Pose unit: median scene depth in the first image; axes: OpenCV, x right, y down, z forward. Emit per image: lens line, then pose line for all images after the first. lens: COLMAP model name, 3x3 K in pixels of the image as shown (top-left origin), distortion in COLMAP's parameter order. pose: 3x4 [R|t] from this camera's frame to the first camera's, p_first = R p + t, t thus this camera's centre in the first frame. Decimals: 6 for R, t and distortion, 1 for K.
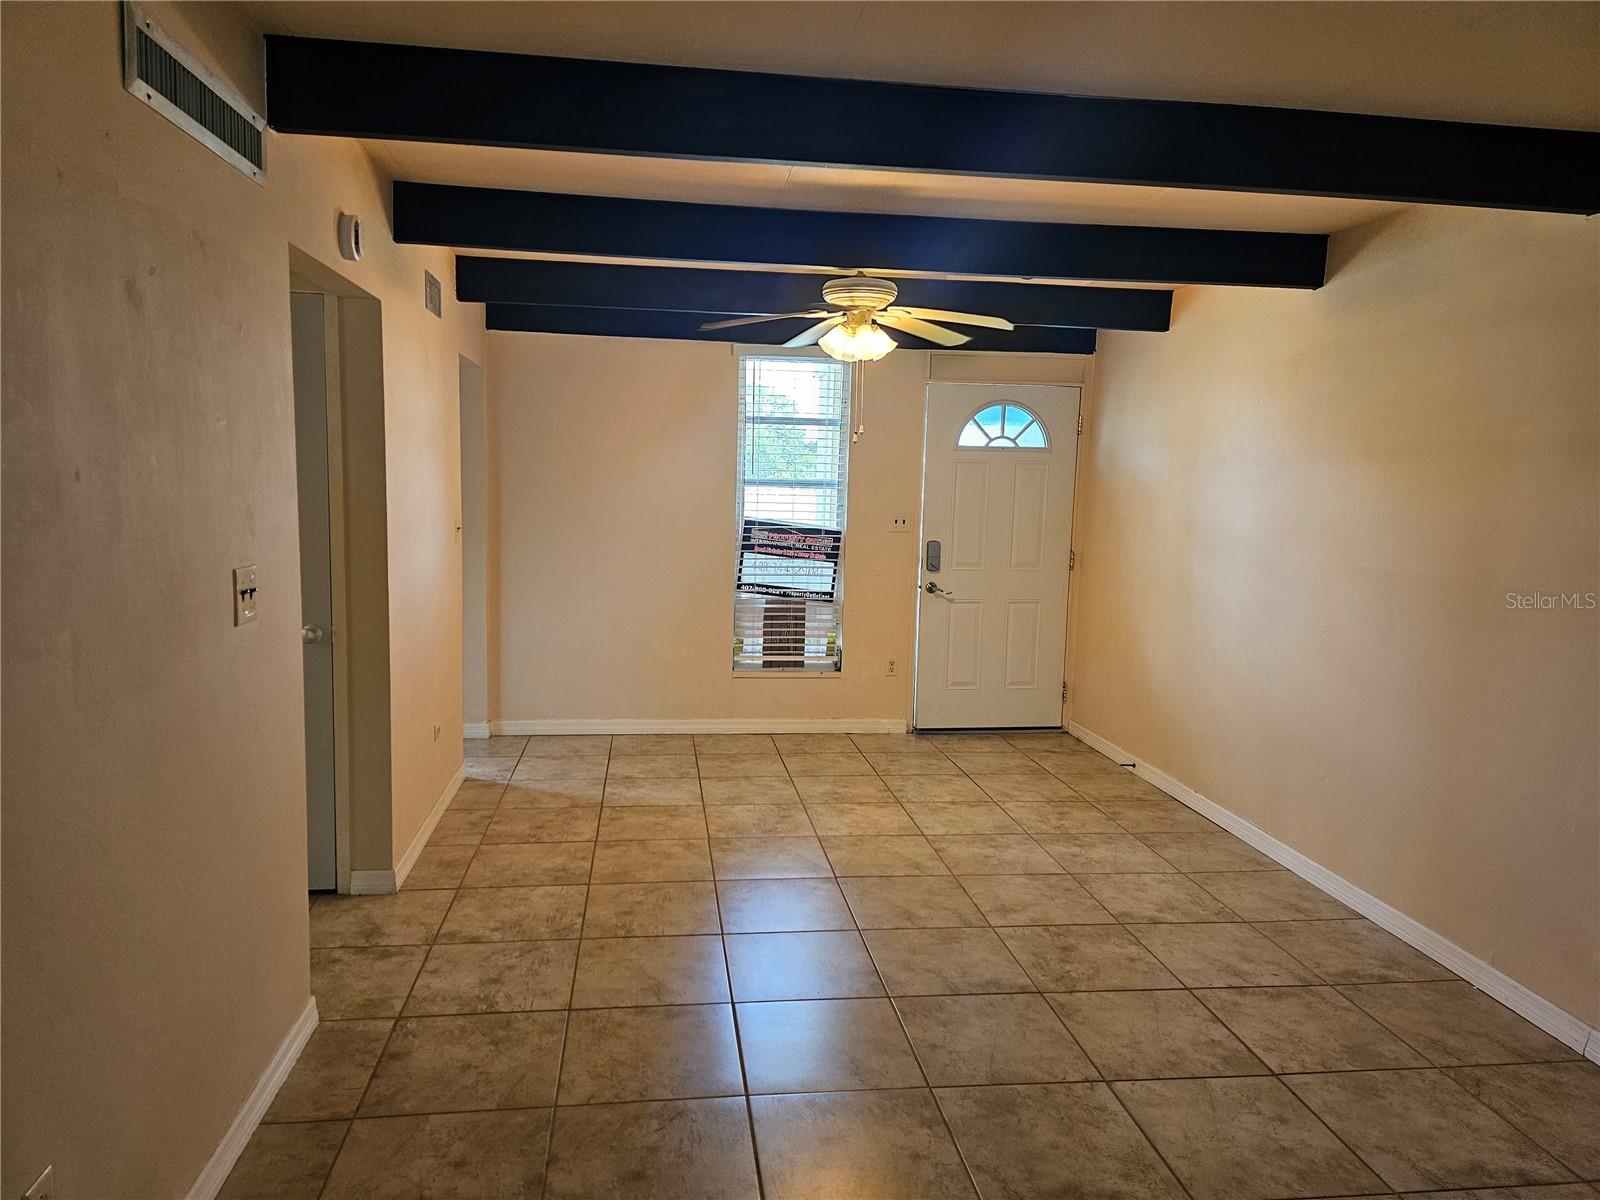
lens RADIAL K [[1075.7, 0, 800.0], [0, 1075.7, 600.0], [0, 0, 1]] dist [0.091181, -0.095339]
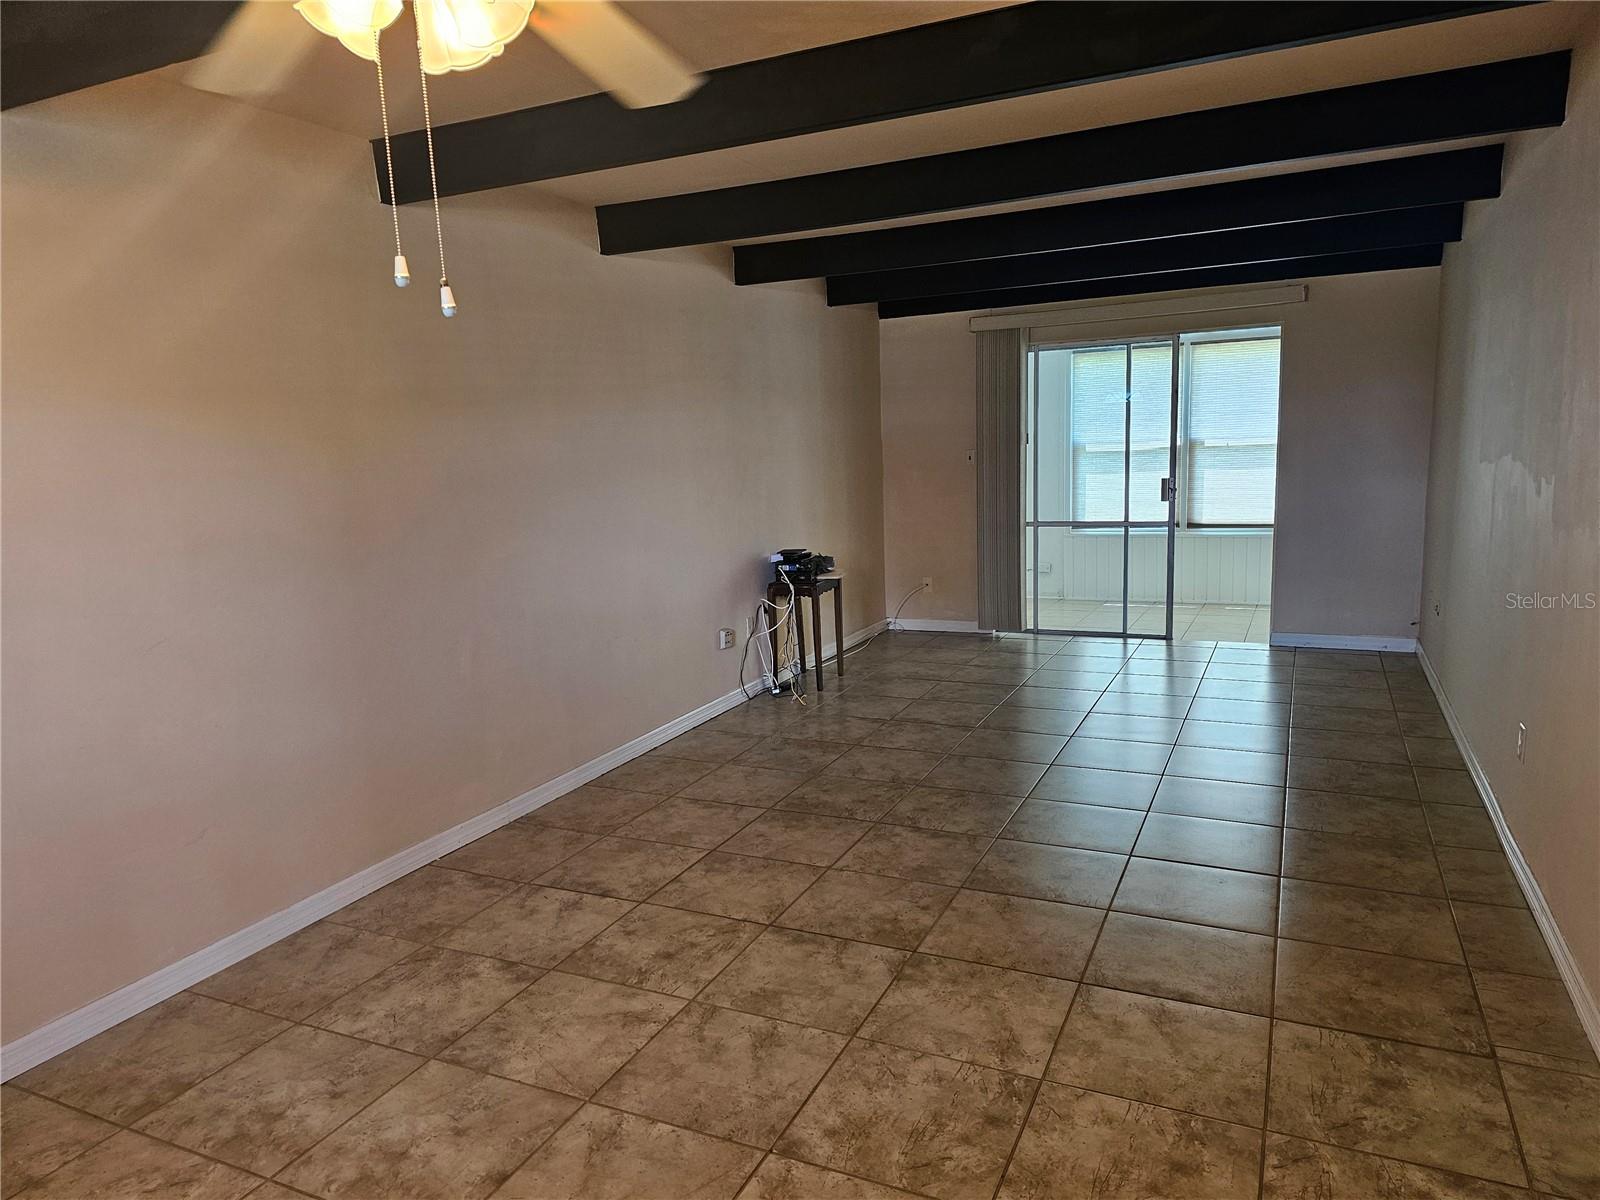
lens RADIAL K [[1074.1, 0, 758.6], [0, 1074.1, 622.1], [0, 0, 1]] dist [0.054772, -0.061961]
pose [[-0.825377, -0.088348, 0.557627, -0.252254], [0.086615, 0.956174, 0.279696, -0.159627], [-0.557899, 0.279153, -0.781551, 1.395814]]
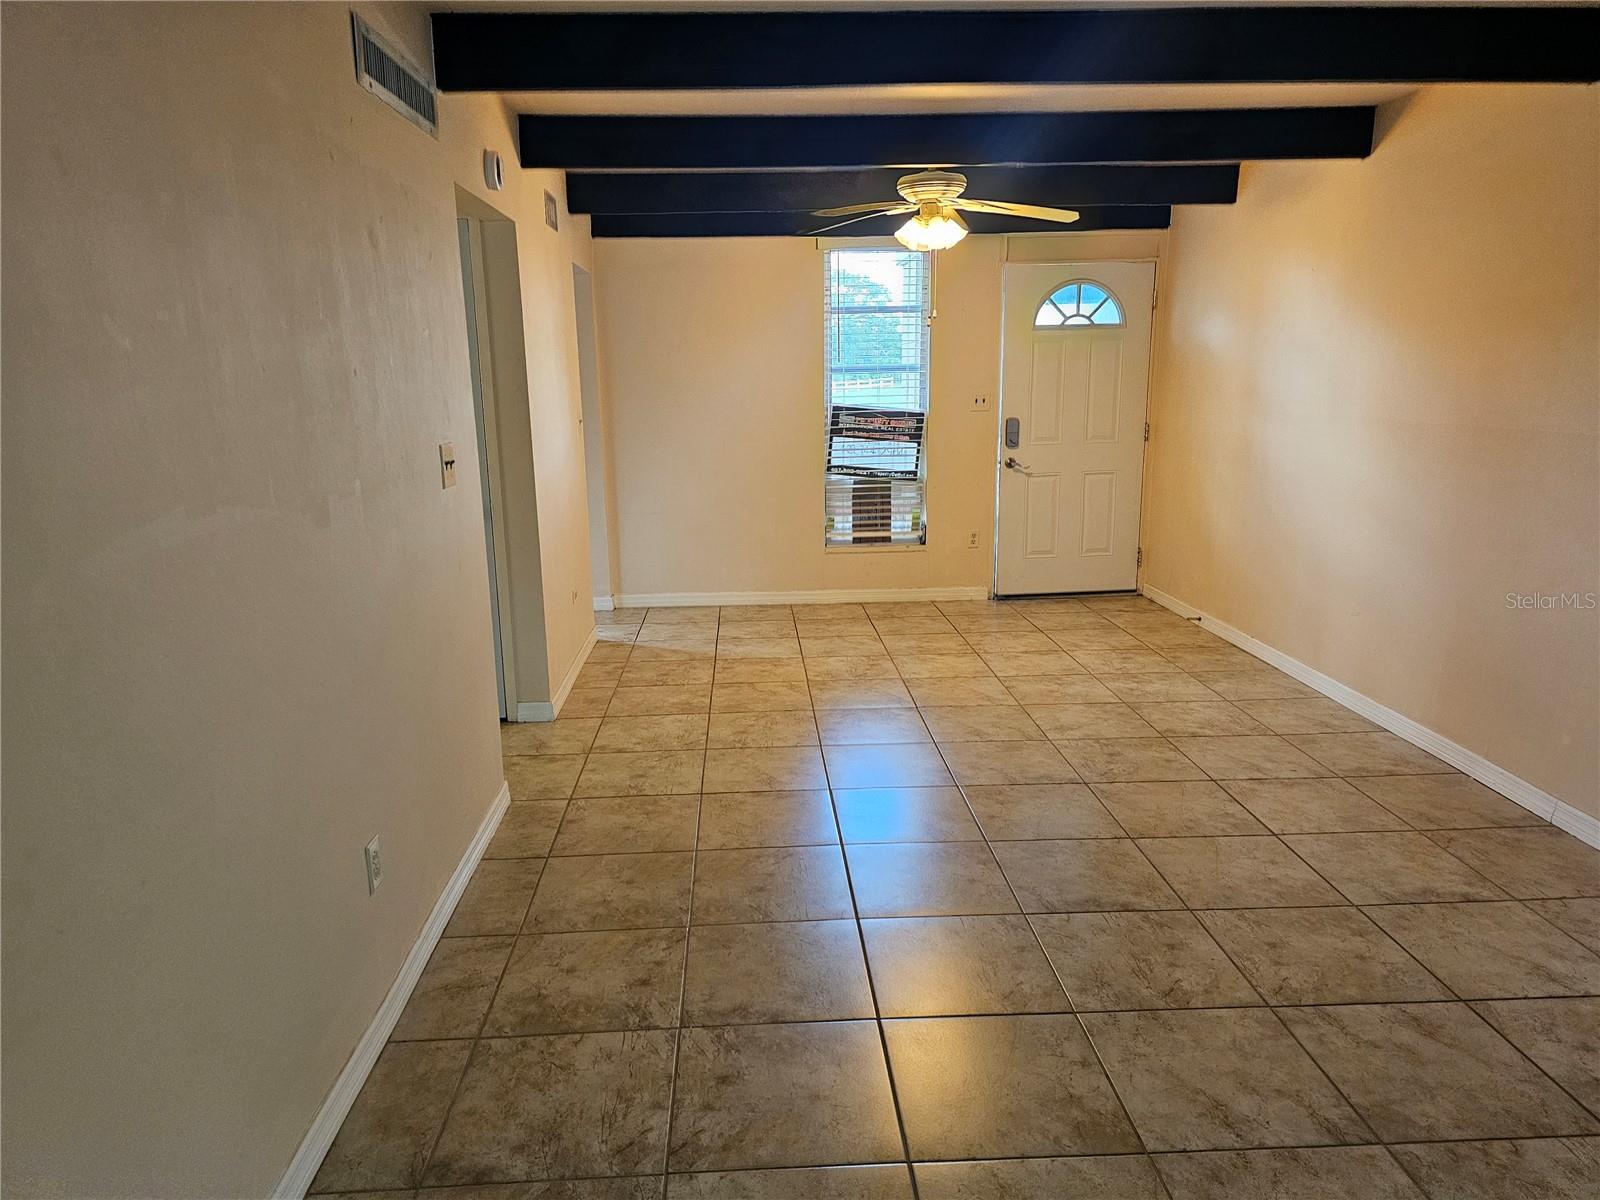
lens RADIAL K [[1092.3, 0, 797.3], [0, 1092.3, 593.9], [0, 0, 1]] dist [0.085721, -0.108837]
pose [[0.995339, -0.024643, -0.093231, 0.018083], [0.032581, 0.995883, 0.084594, 0.031478], [0.090763, -0.087237, 0.992044, -0.175777]]
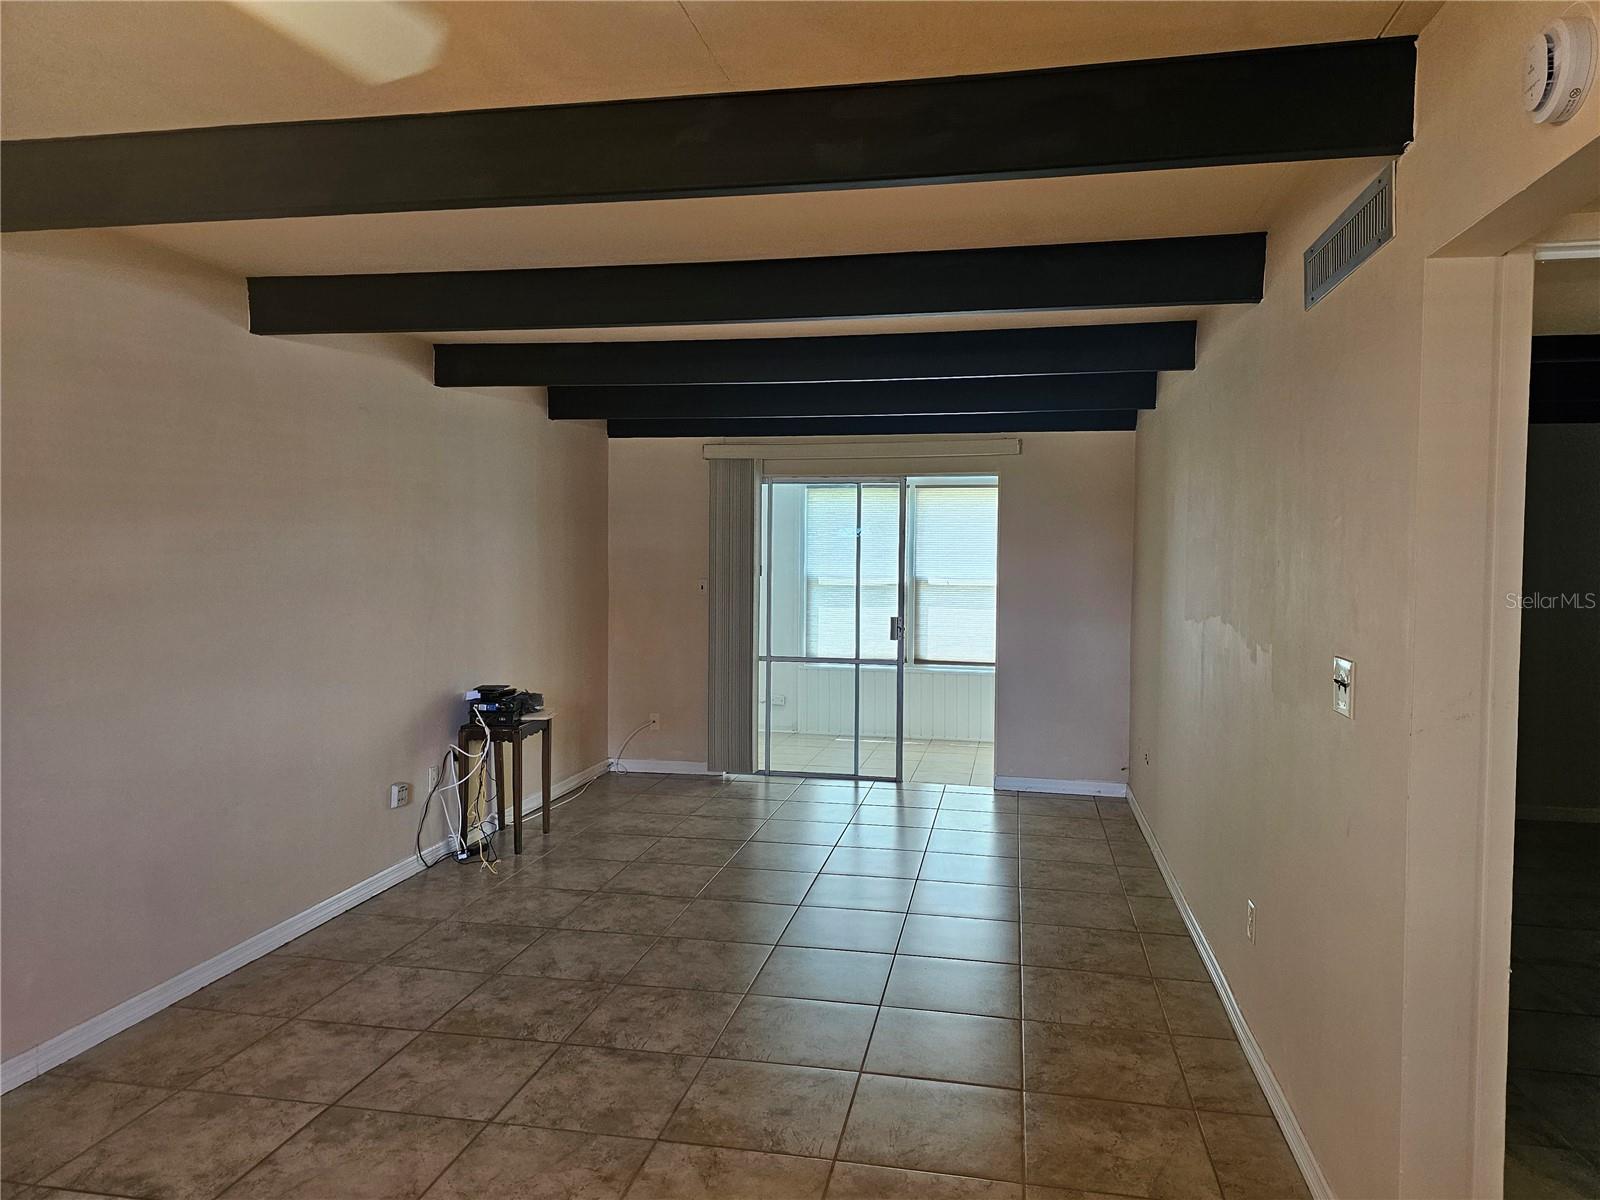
lens RADIAL K [[1092.3, 0, 797.3], [0, 1092.3, 593.9], [0, 0, 1]] dist [0.085721, -0.108837]
pose [[-0.944435, -0.048196, 0.325145, -0.215939], [0.004444, 0.987229, 0.159246, -0.151055], [-0.328668, 0.151842, -0.932160, 1.257552]]
